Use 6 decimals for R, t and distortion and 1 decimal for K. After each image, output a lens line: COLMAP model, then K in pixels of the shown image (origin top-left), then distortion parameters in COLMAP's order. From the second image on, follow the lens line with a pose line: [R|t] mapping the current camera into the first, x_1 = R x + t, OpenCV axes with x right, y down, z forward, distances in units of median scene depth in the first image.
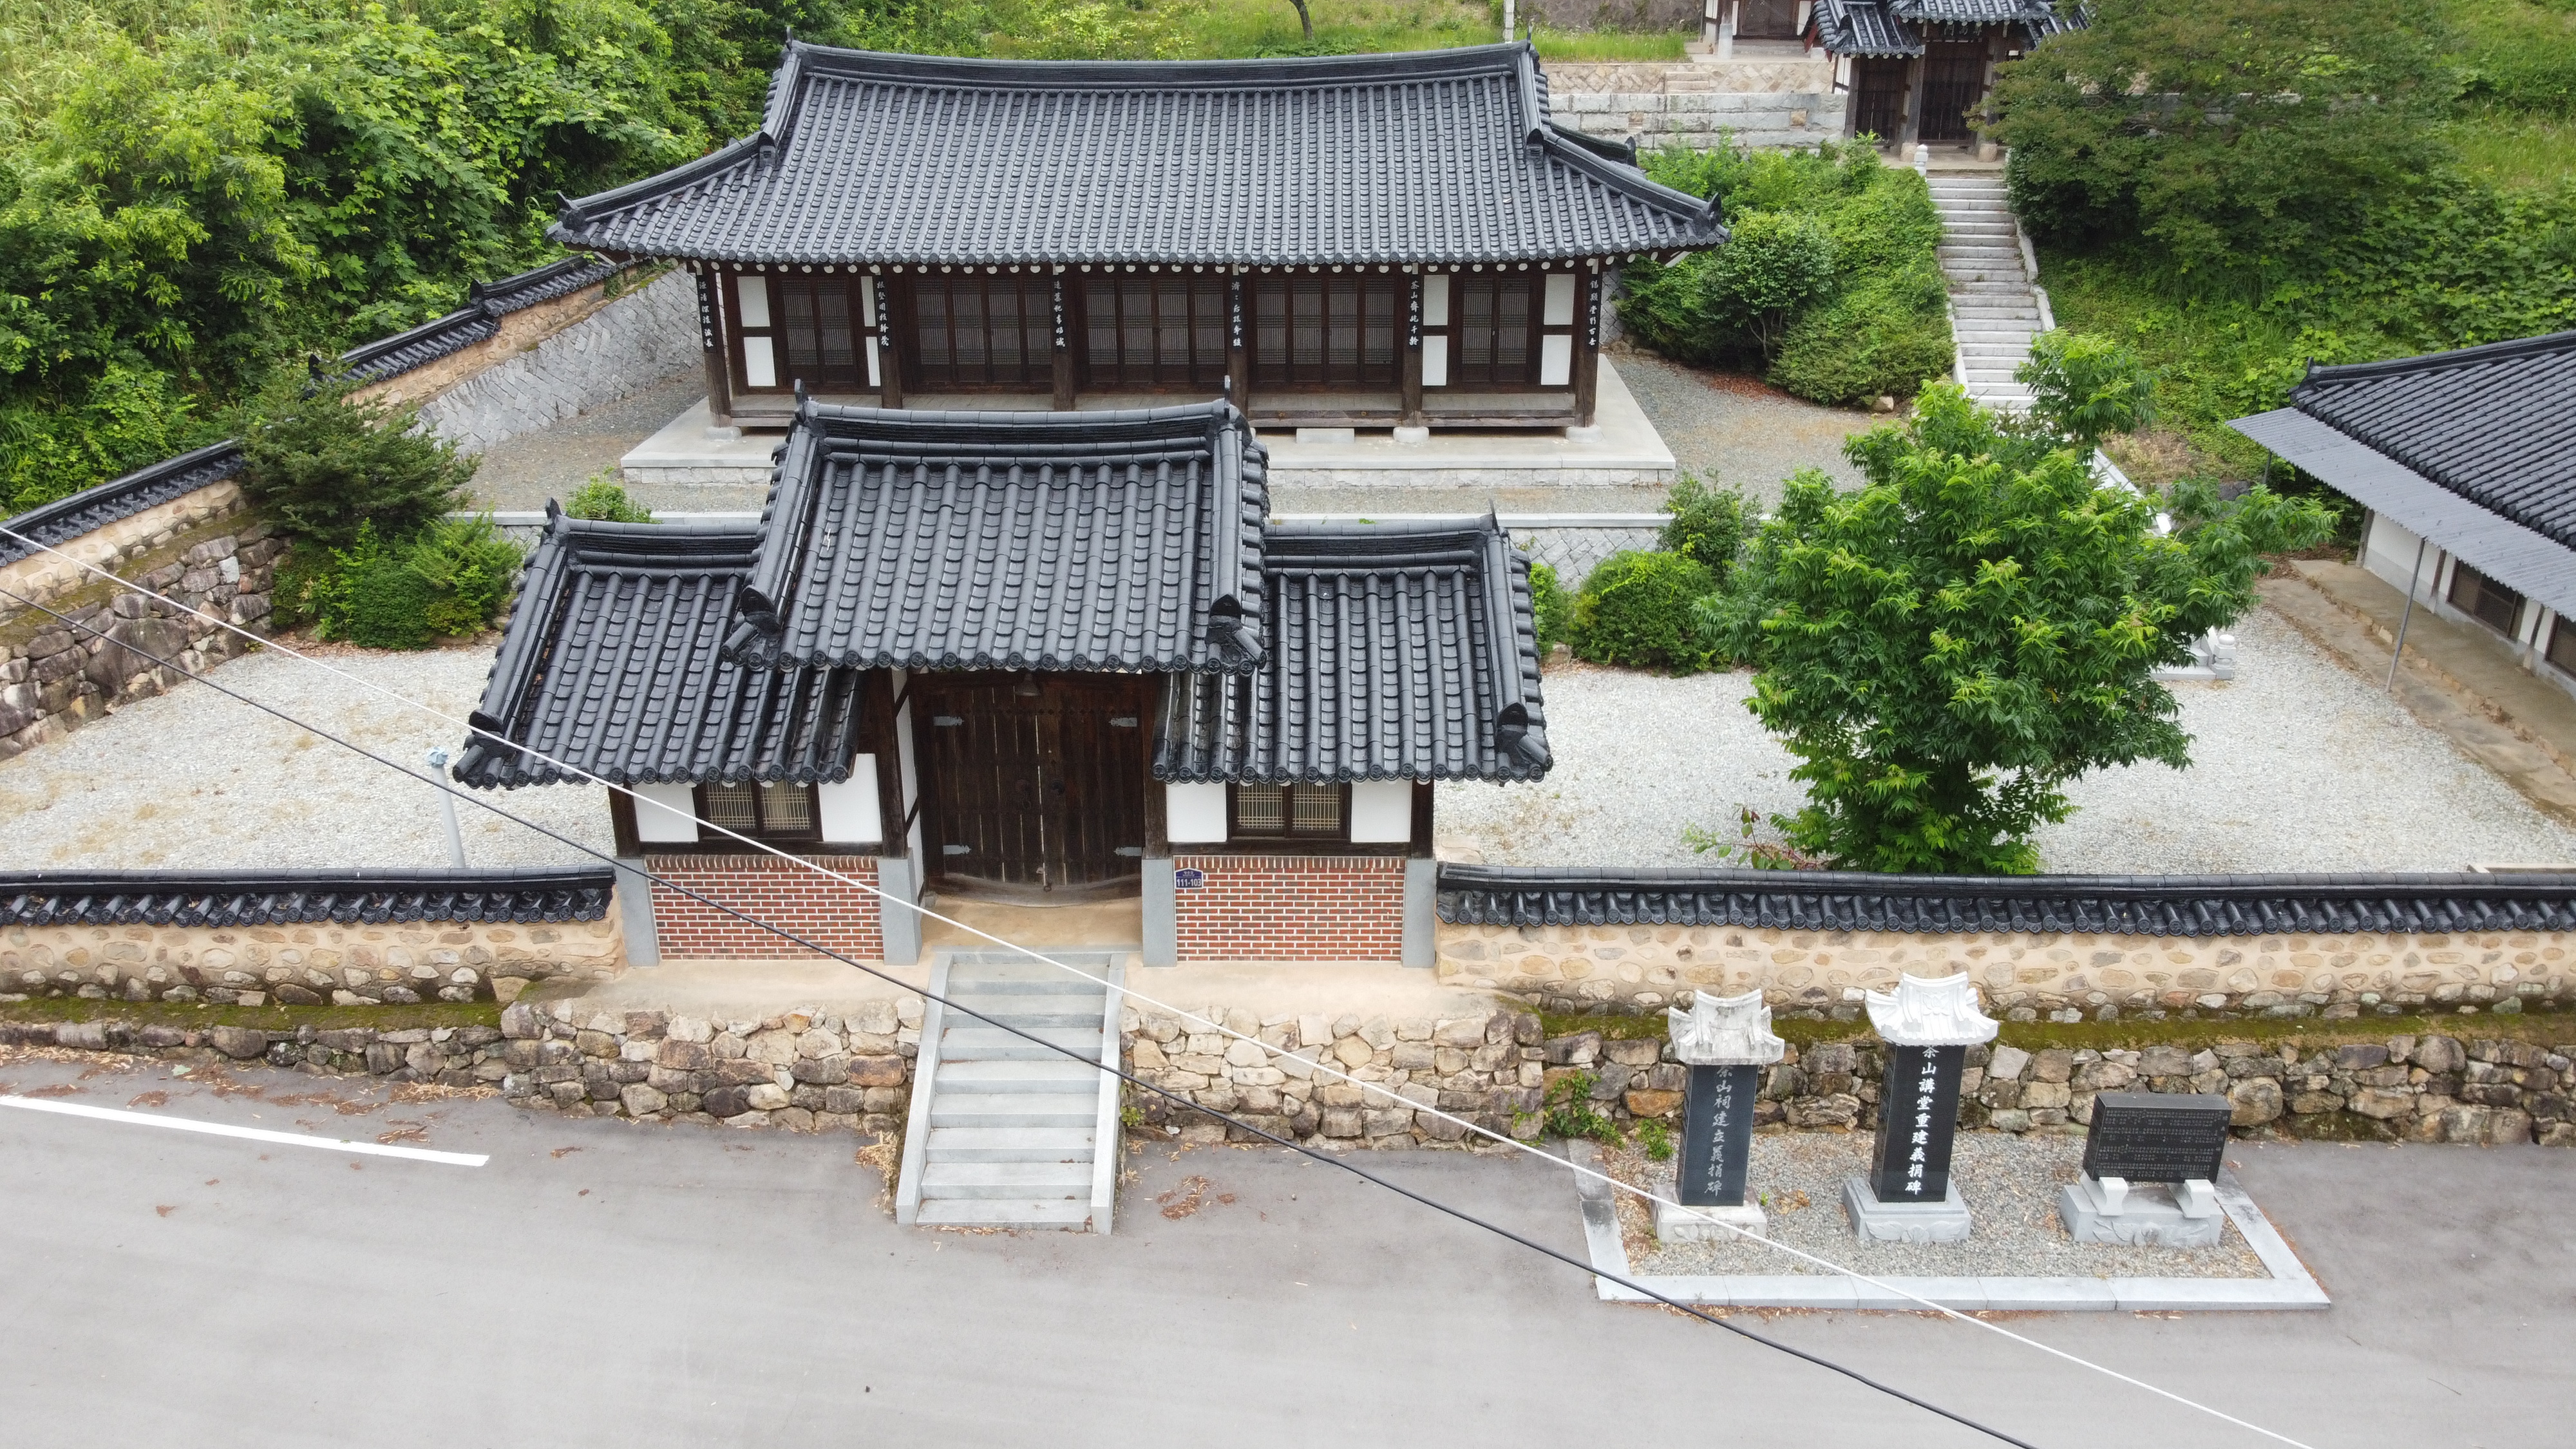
lens RADIAL K [[1974.3, 0, 1284.4], [0, 1974.3, 733.6], [0, 0, 1]] dist [-0.013580, 0.008947]
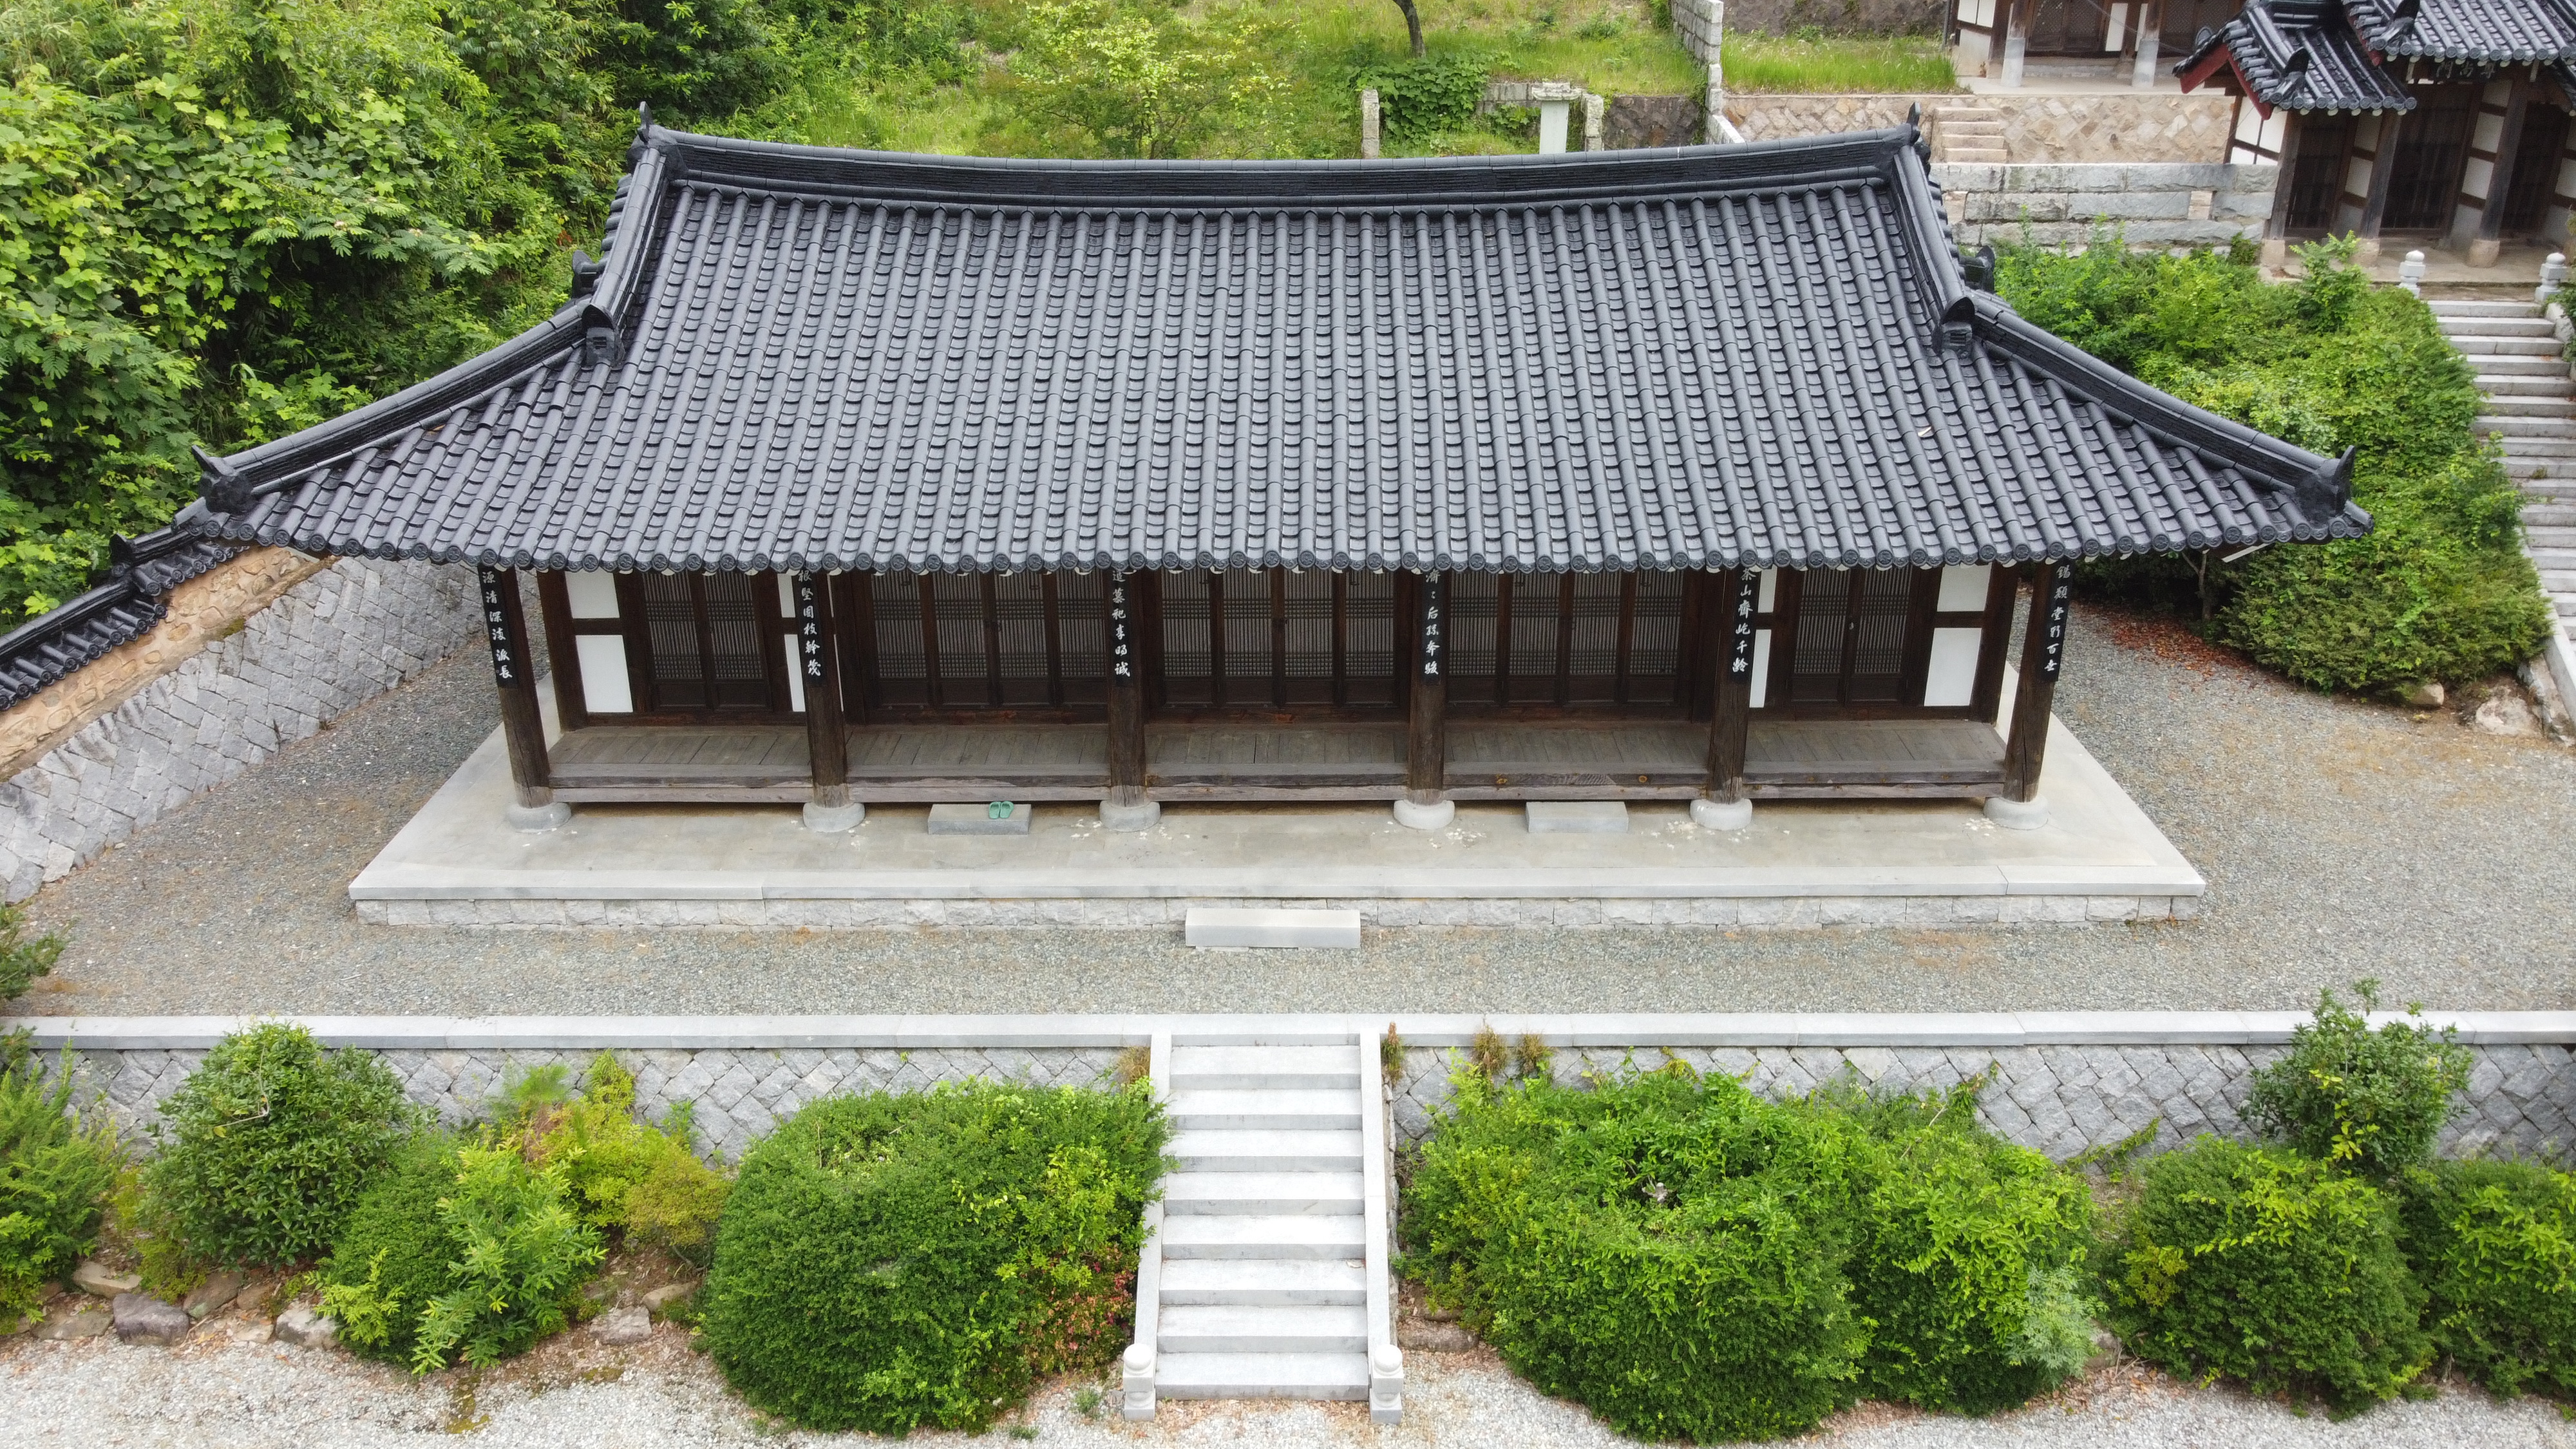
lens RADIAL K [[1974.3, 0, 1284.4], [0, 1974.3, 733.6], [0, 0, 1]] dist [-0.013580, 0.008947]
pose [[0.999874, -0.006288, 0.014599, -0.125088], [0.005851, 0.999540, 0.029766, -0.327202], [-0.014780, -0.029677, 0.999450, 0.712061]]
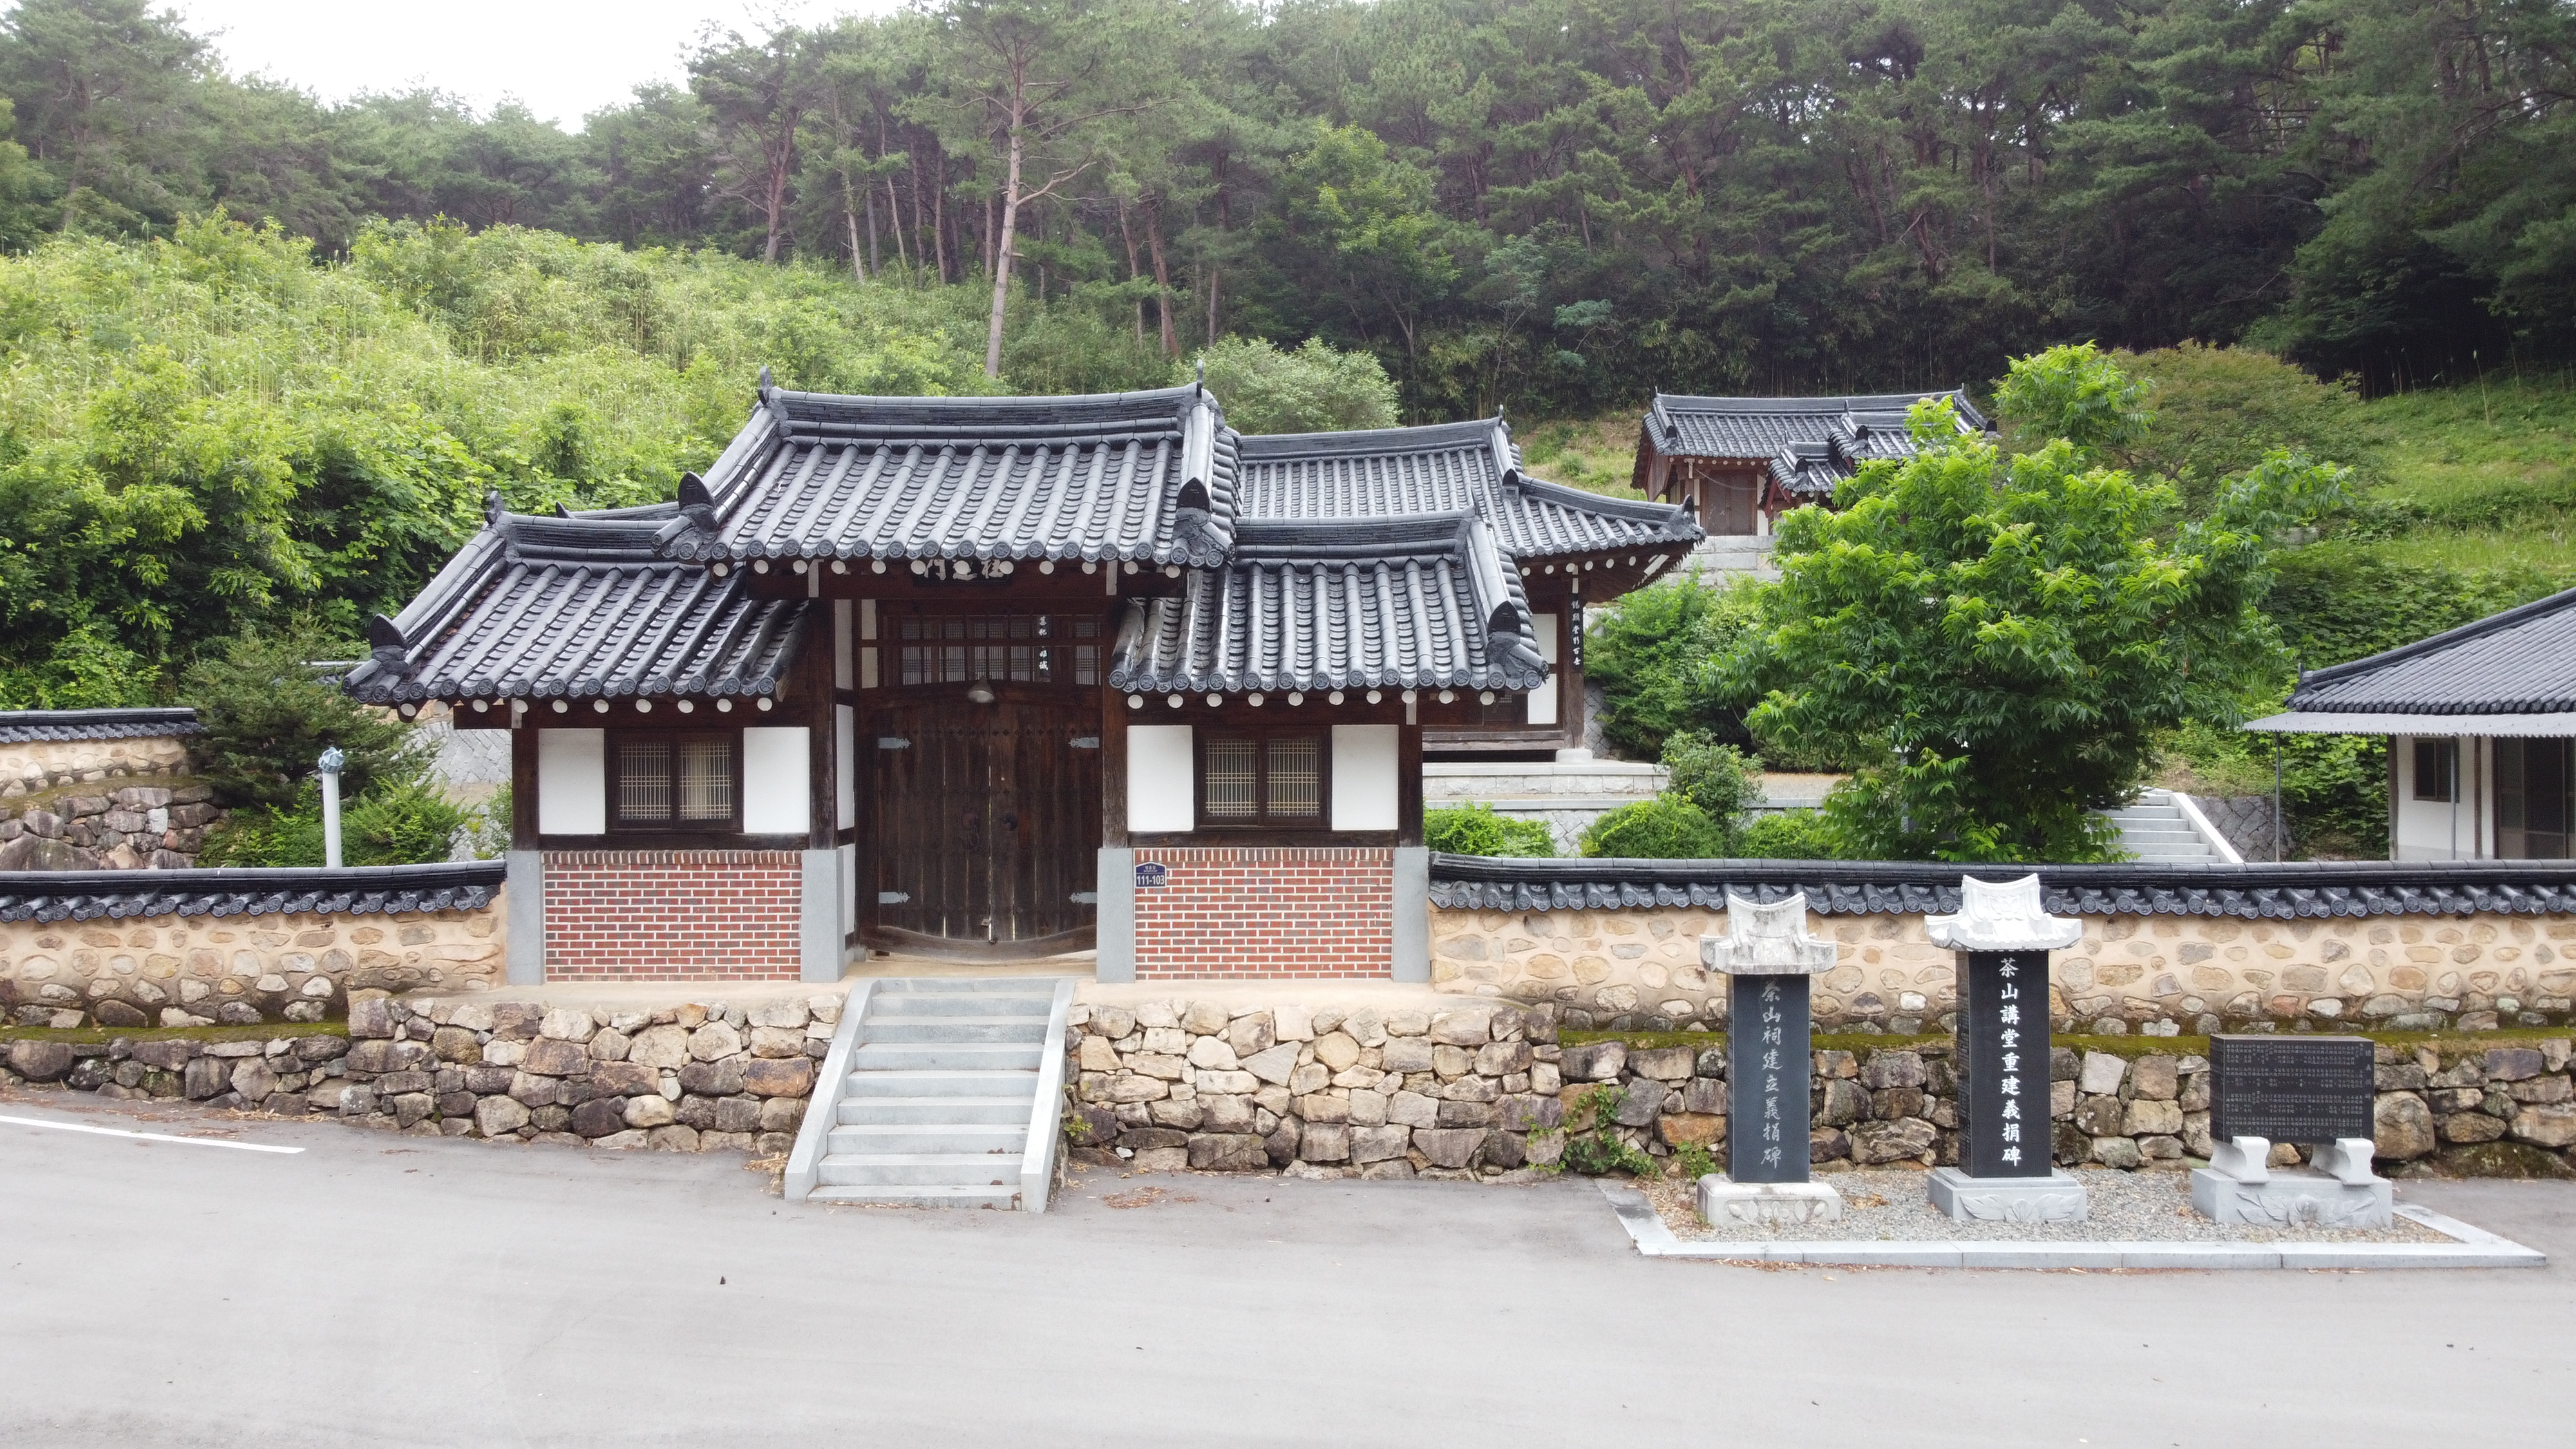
lens RADIAL K [[1974.3, 0, 1284.4], [0, 1974.3, 733.6], [0, 0, 1]] dist [-0.013580, 0.008947]
pose [[0.999994, -0.002819, 0.001751, 0.010558], [0.003272, 0.926171, -0.377090, 0.348553], [-0.000559, 0.377093, 0.926175, 0.150464]]
